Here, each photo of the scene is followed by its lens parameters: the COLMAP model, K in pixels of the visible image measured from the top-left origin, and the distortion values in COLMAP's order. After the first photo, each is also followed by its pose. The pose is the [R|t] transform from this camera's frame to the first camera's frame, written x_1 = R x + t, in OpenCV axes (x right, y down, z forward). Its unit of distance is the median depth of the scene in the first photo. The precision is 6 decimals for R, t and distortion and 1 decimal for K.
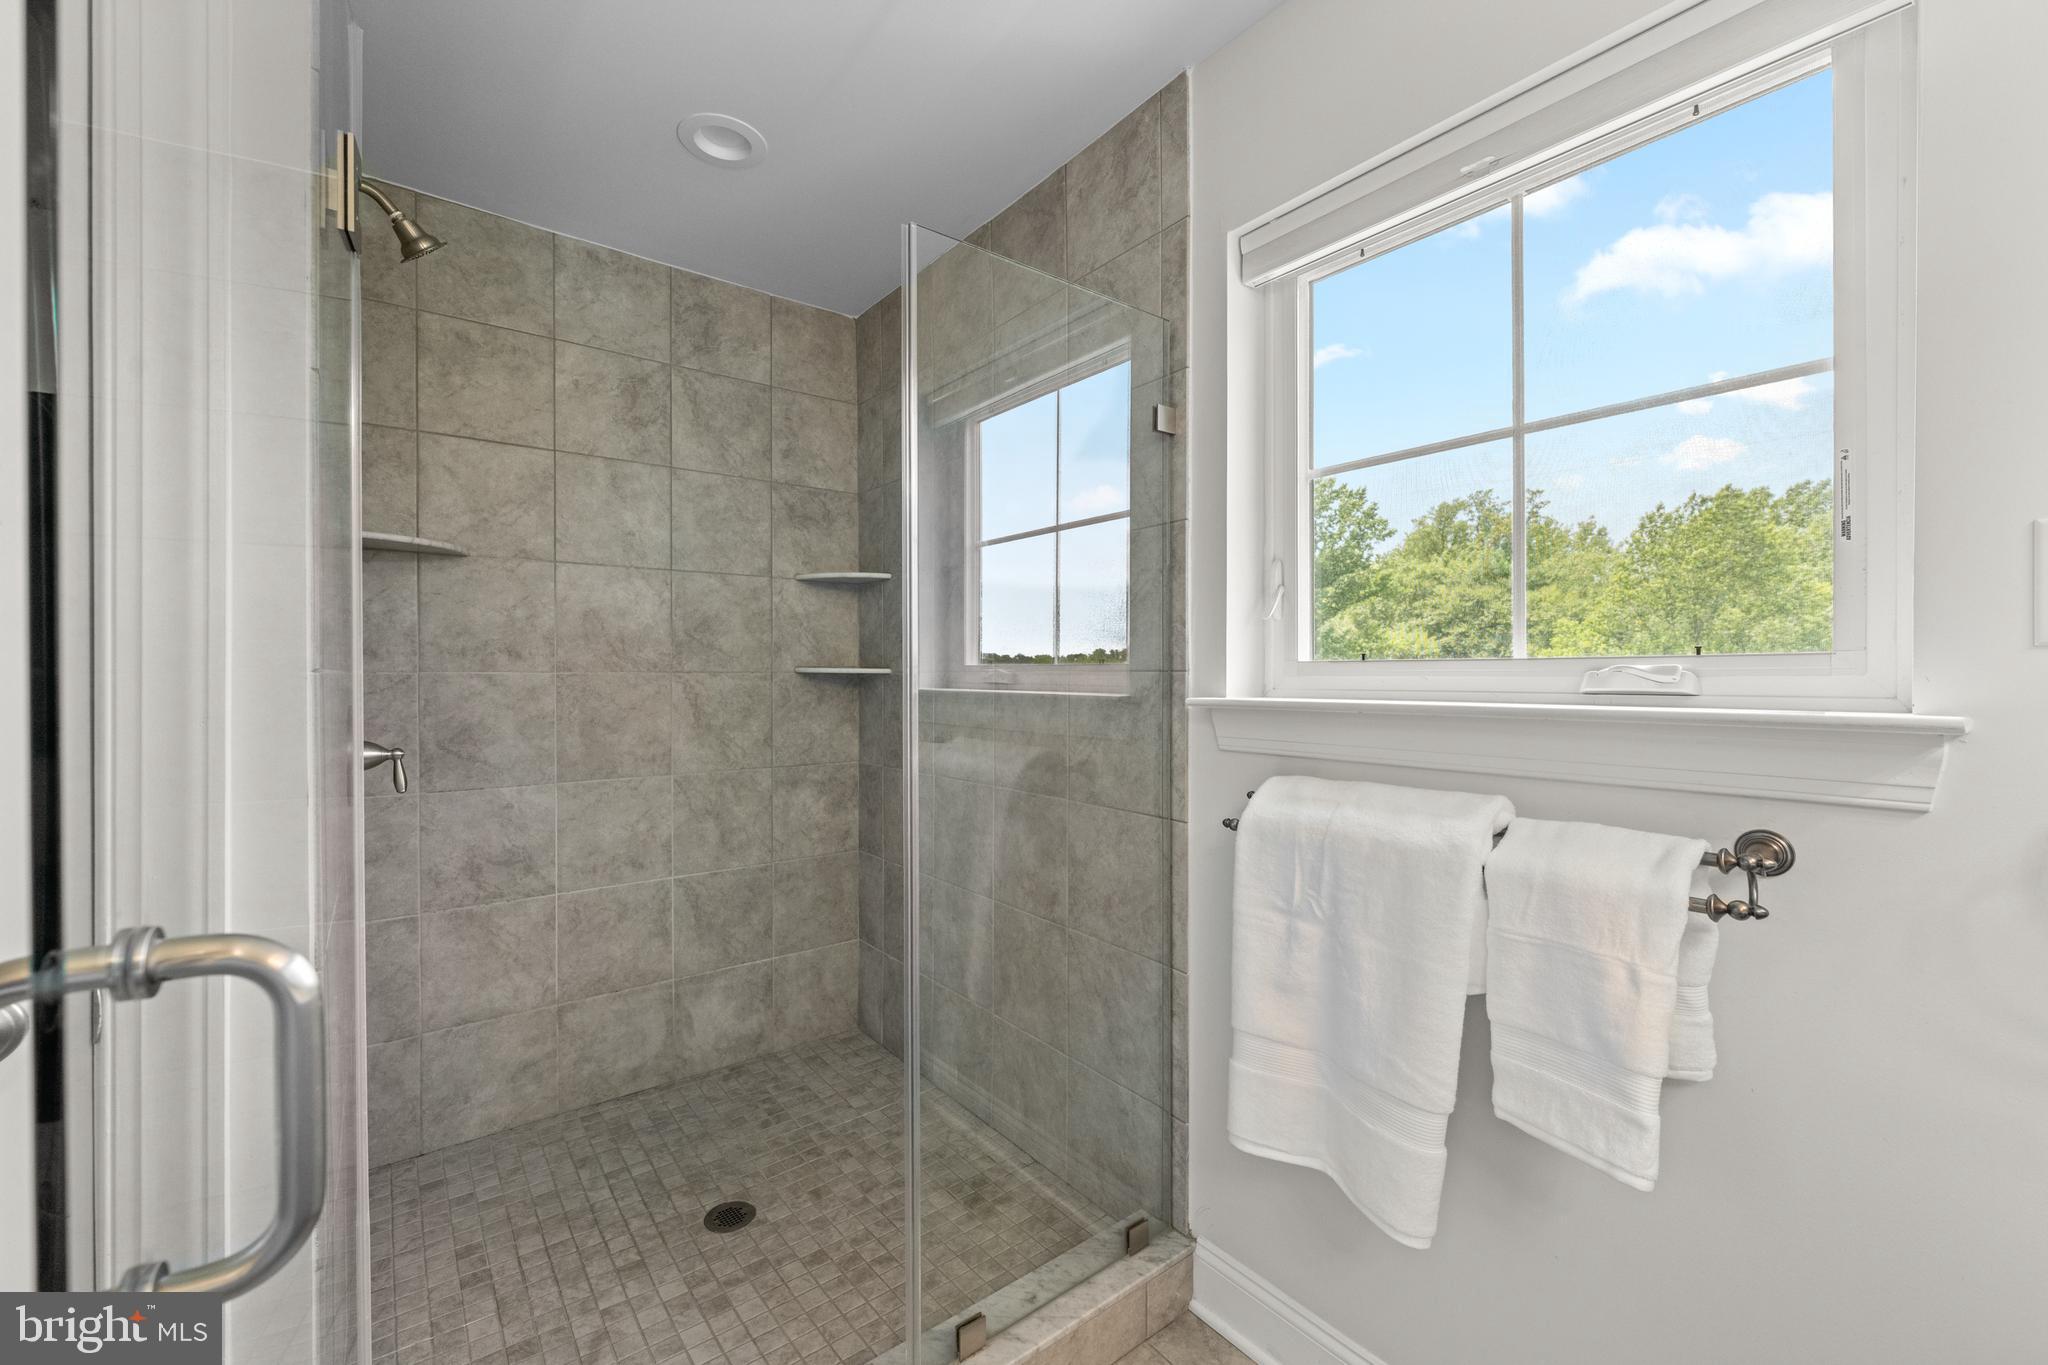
lens RADIAL K [[825.3, 0, 1016.3], [0, 825.3, 678.0], [0, 0, 1]] dist [-0.000928, 0.000453]
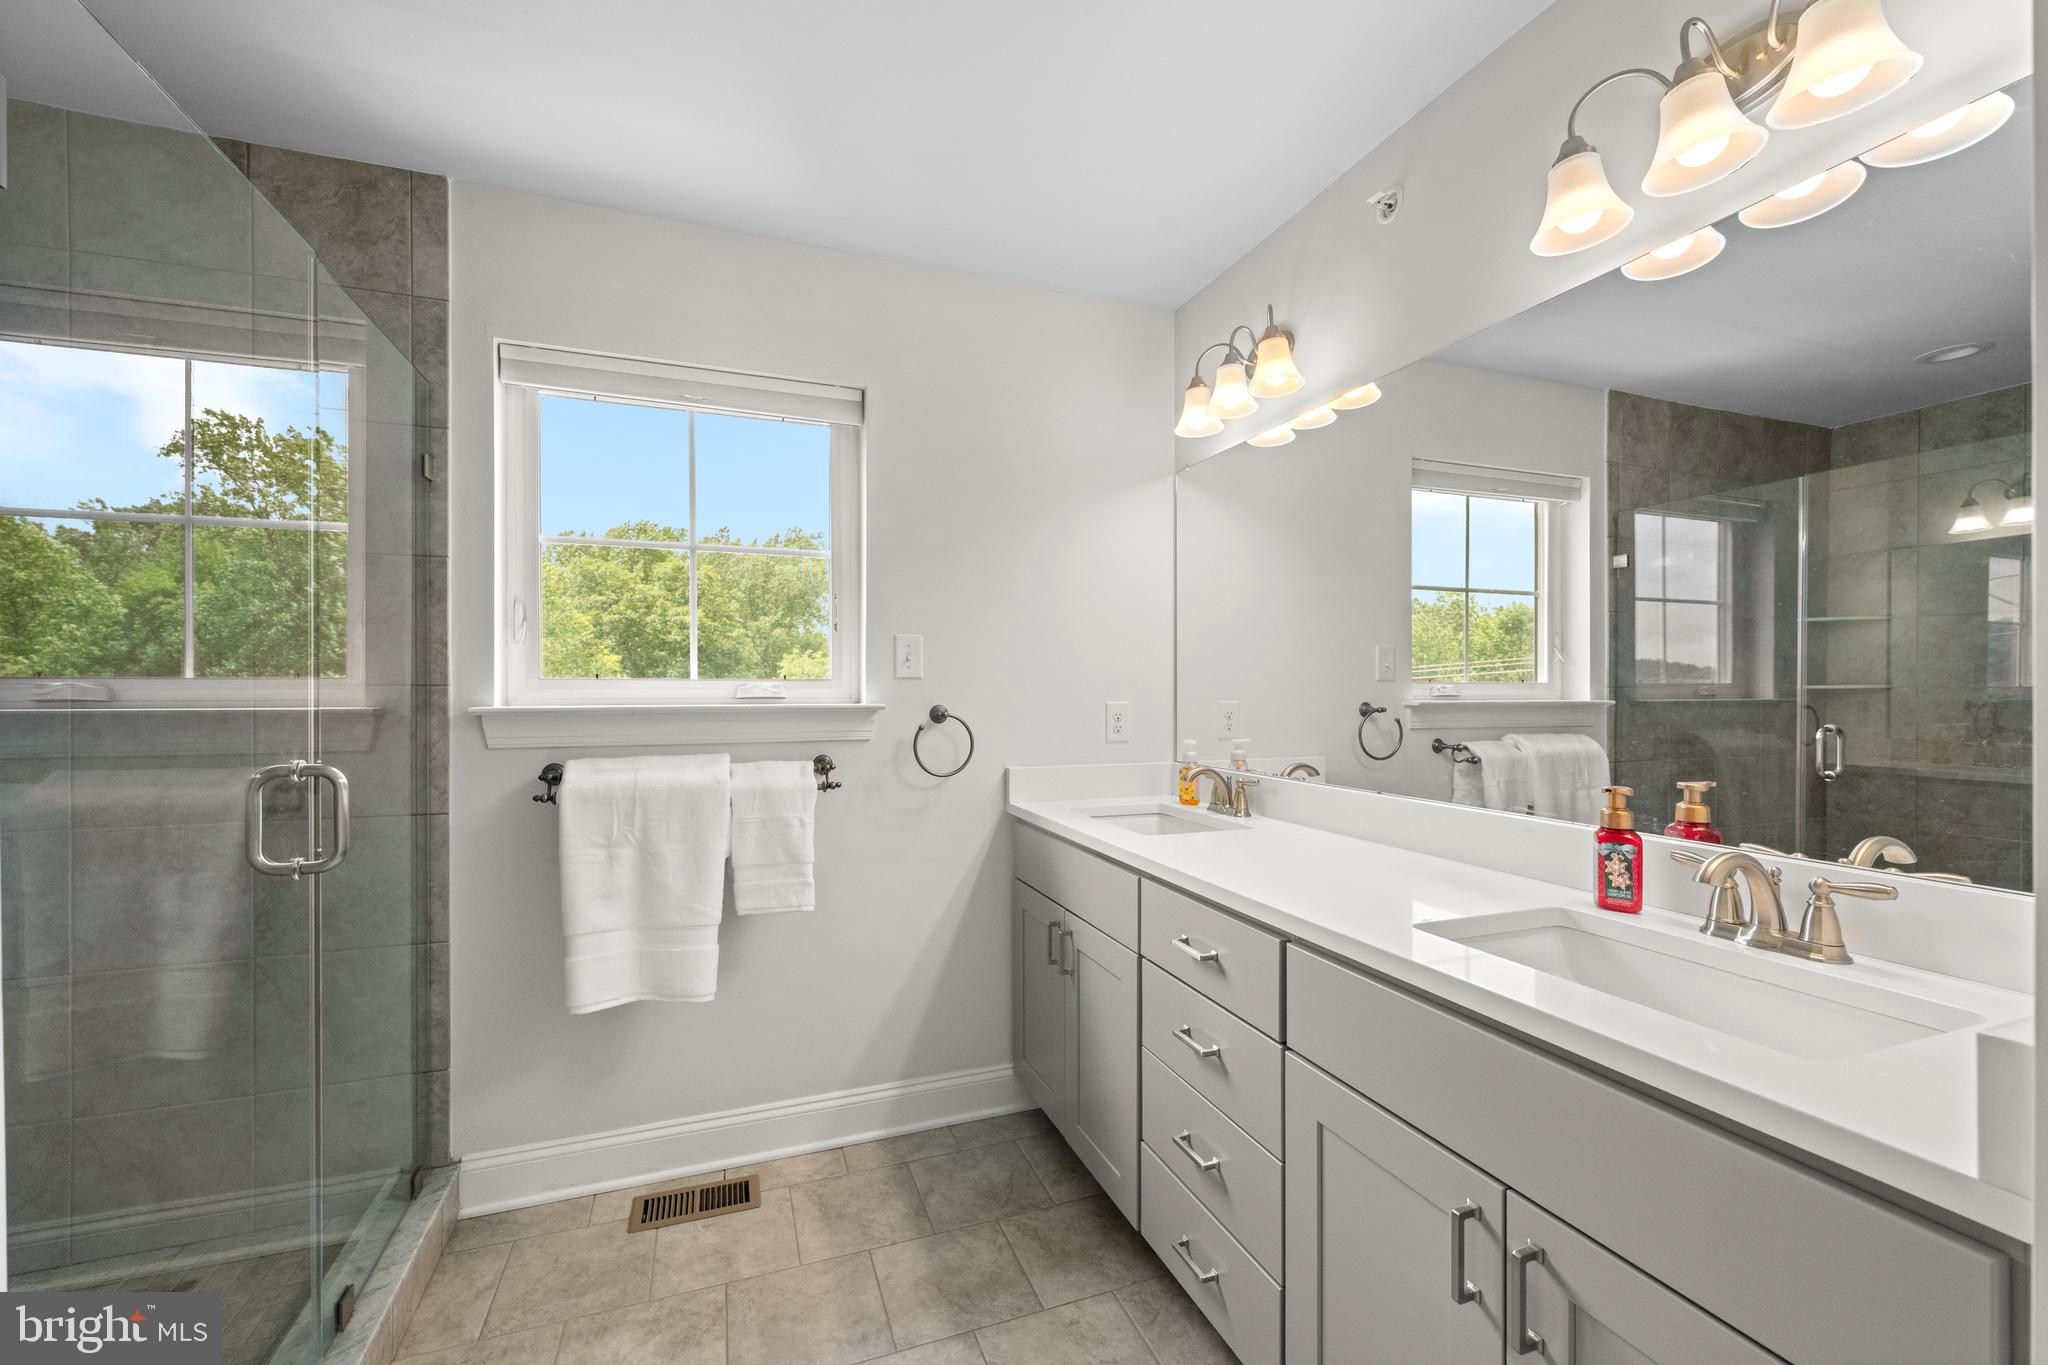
lens RADIAL K [[825.3, 0, 1016.3], [0, 825.3, 678.0], [0, 0, 1]] dist [-0.000928, 0.000453]
pose [[0.293475, 0.006196, 0.955947, -0.703133], [0.002054, 0.999973, -0.007112, -0.009318], [-0.955964, 0.004050, 0.293455, -0.127558]]
